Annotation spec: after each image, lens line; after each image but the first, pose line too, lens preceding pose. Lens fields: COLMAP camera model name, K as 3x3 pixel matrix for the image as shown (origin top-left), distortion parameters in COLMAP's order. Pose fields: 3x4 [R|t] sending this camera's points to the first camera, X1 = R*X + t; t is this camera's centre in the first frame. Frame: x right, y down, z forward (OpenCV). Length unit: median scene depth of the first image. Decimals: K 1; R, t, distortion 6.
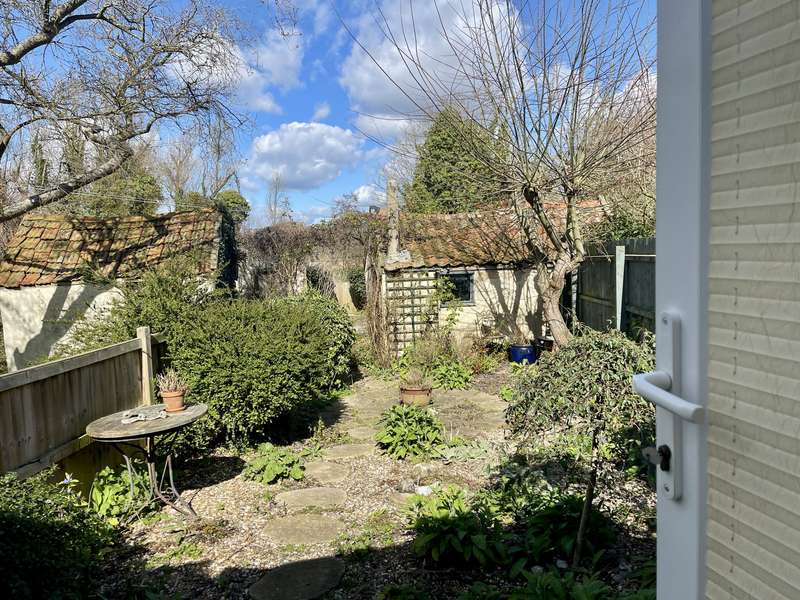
lens RADIAL K [[608.2, 0, 403.6], [0, 608.2, 299.5], [0, 0, 1]] dist [0.055588, -0.046714]
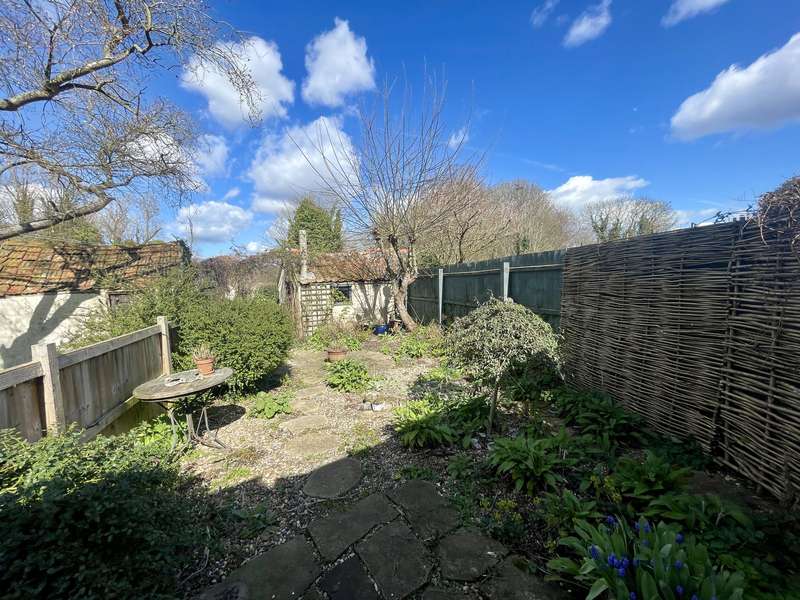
lens RADIAL K [[324.4, 0, 401.1], [0, 324.4, 305.4], [0, 0, 1]] dist [0.001218, 0.000903]
pose [[0.930478, -0.023553, 0.365590, -0.105373], [0.025248, 0.999681, 0.000144, 0.018351], [-0.365477, 0.009096, 0.930776, 0.077309]]
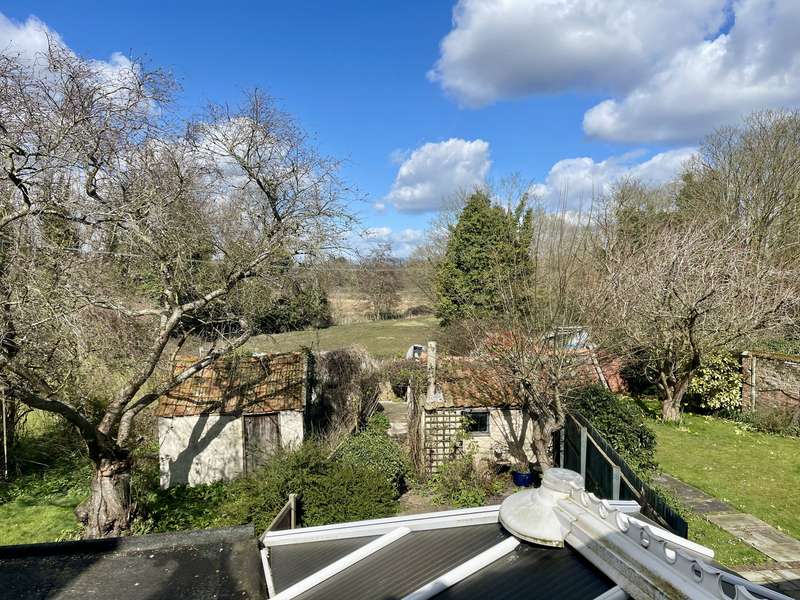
lens RADIAL K [[608.2, 0, 386.4], [0, 608.2, 279.7], [0, 0, 1]] dist [0.055588, -0.046714]
pose [[0.996603, 0.032993, -0.075453, -0.023744], [-0.039663, 0.995270, -0.088685, -0.224233], [0.072170, 0.091376, 0.993198, -0.427982]]
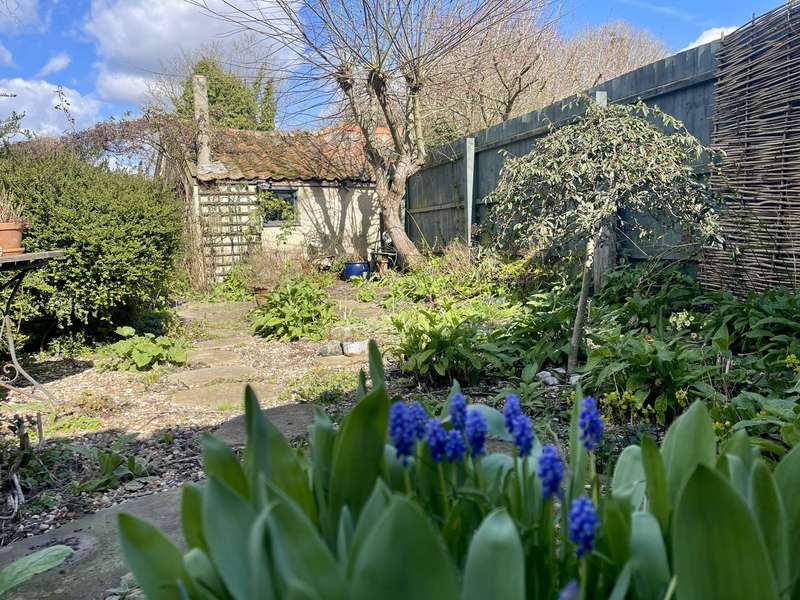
lens RADIAL K [[608.2, 0, 401.3], [0, 608.2, 301.3], [0, 0, 1]] dist [0.055588, -0.046714]
pose [[0.923592, -0.048092, 0.380347, -0.107346], [0.035438, 0.998563, 0.040208, 0.101884], [-0.381734, -0.023657, 0.923969, 0.092831]]
